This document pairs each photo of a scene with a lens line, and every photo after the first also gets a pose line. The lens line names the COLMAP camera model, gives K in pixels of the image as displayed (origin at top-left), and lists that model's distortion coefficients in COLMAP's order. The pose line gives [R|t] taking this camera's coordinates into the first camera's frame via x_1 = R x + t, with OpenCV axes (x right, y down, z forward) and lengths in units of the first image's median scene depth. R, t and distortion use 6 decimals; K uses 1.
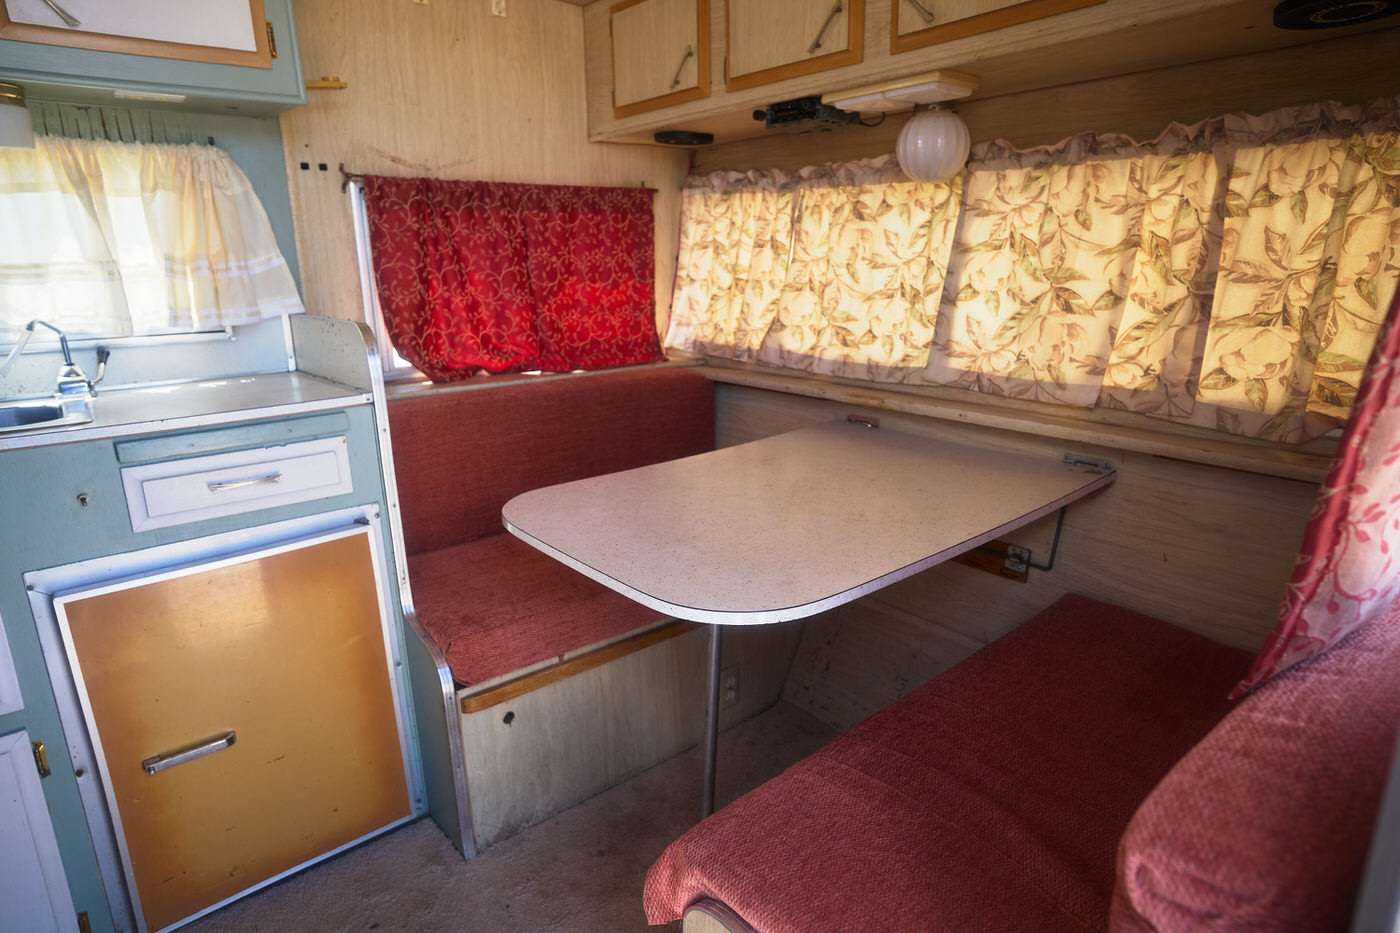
lens RADIAL K [[798.9, 0, 700.0], [0, 798.9, 466.5], [0, 0, 1]] dist [-0.052213, 0.044584]
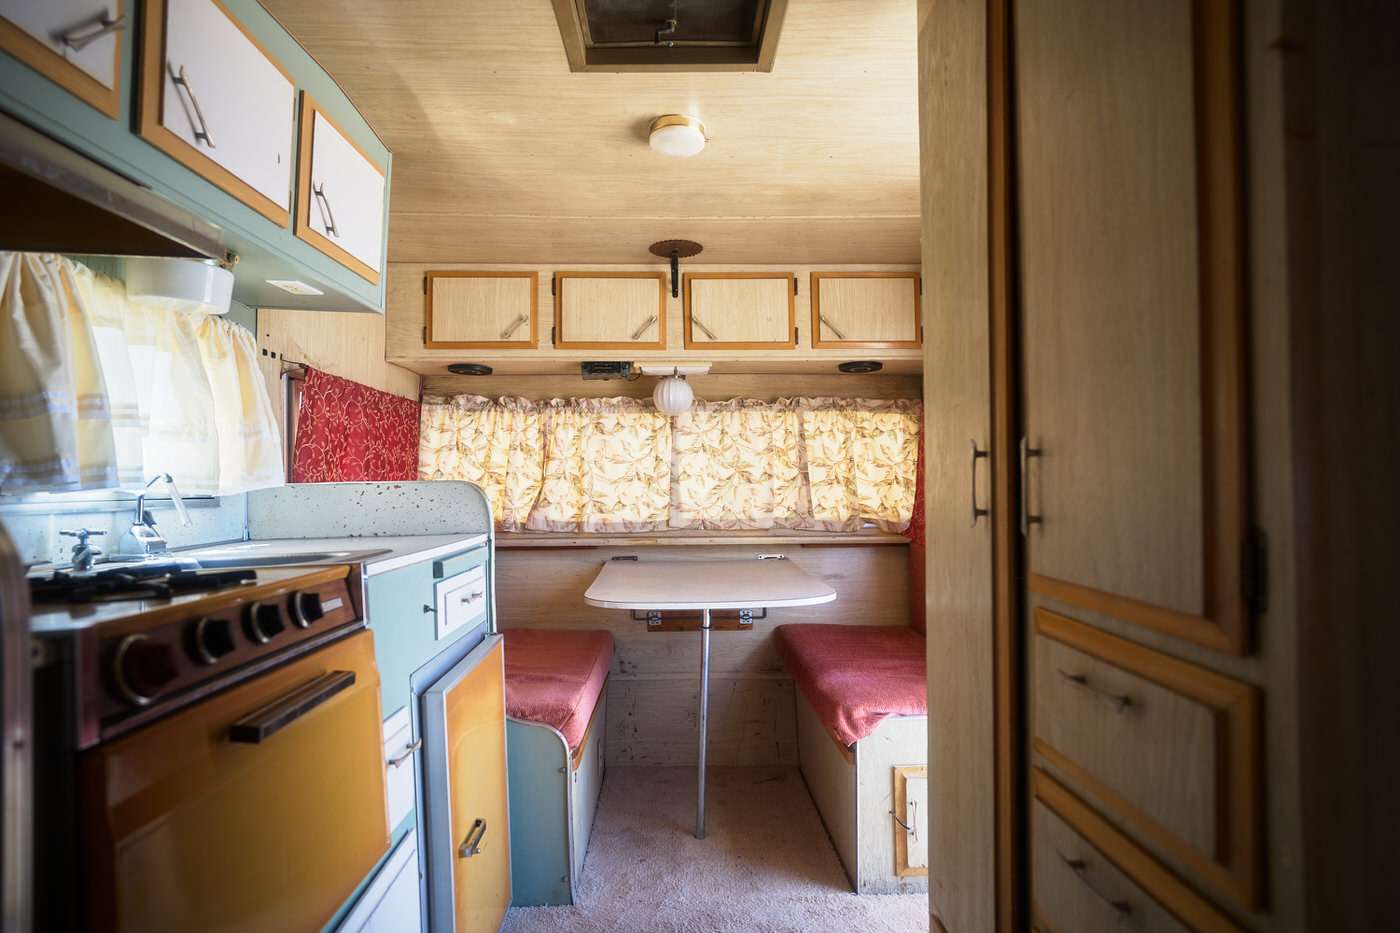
lens RADIAL K [[766.4, 0, 699.0], [0, 766.4, 469.7], [0, 0, 1]] dist [-0.053270, 0.038989]
pose [[0.608637, 0.026050, 0.793021, -0.898536], [0.202436, 0.961286, -0.186945, 0.083459], [-0.767191, 0.274317, 0.579801, -0.015214]]
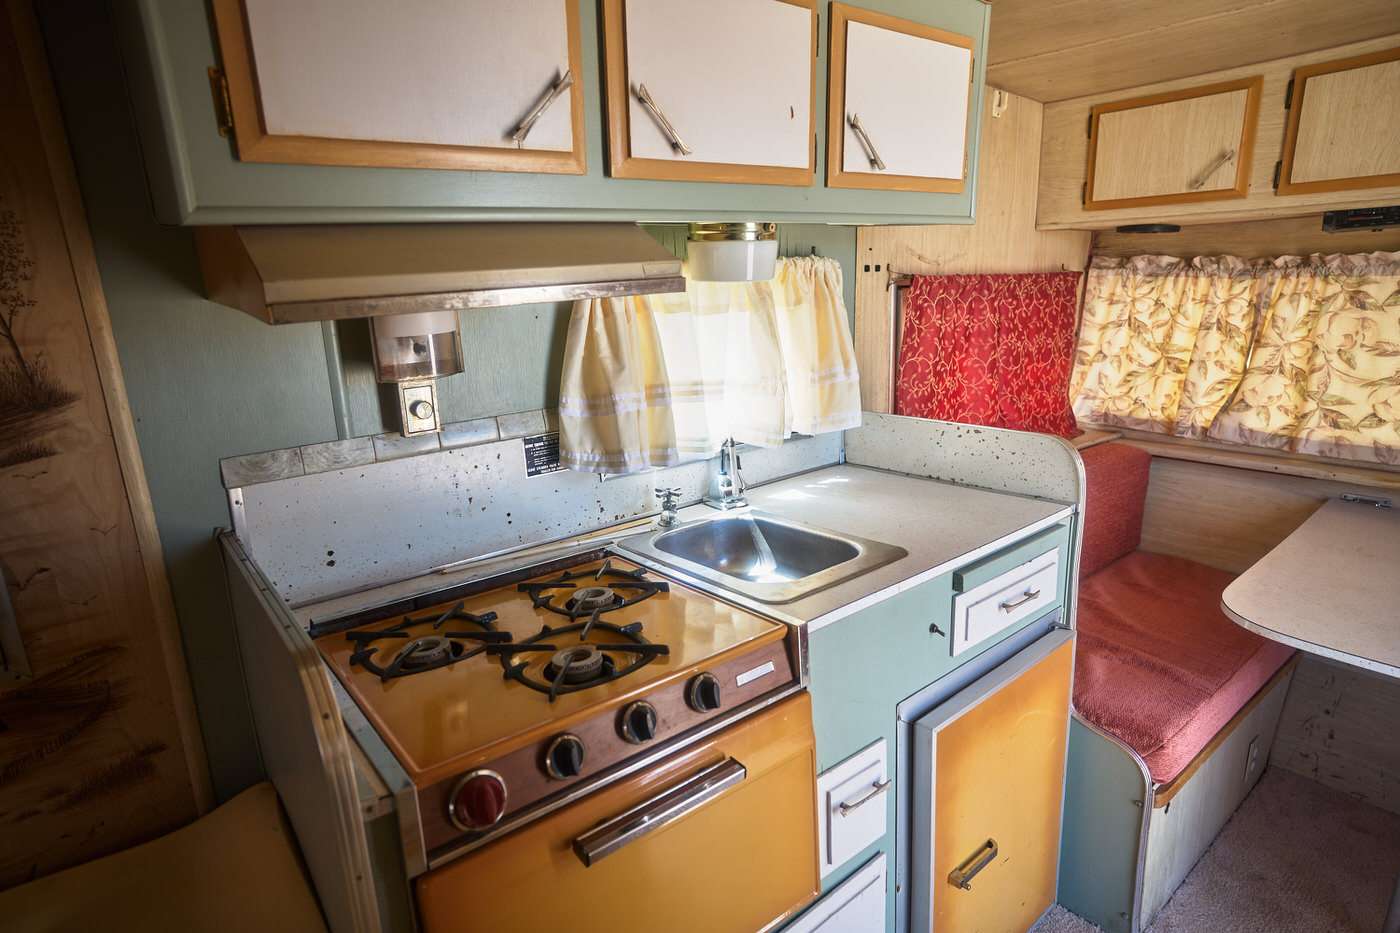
lens RADIAL K [[766.4, 0, 699.0], [0, 766.4, 469.7], [0, 0, 1]] dist [-0.053270, 0.038989]
pose [[0.999813, -0.016315, -0.010386, -0.672010], [0.016170, 0.999773, -0.013873, -0.099552], [0.010610, 0.013702, 0.999850, -0.001200]]
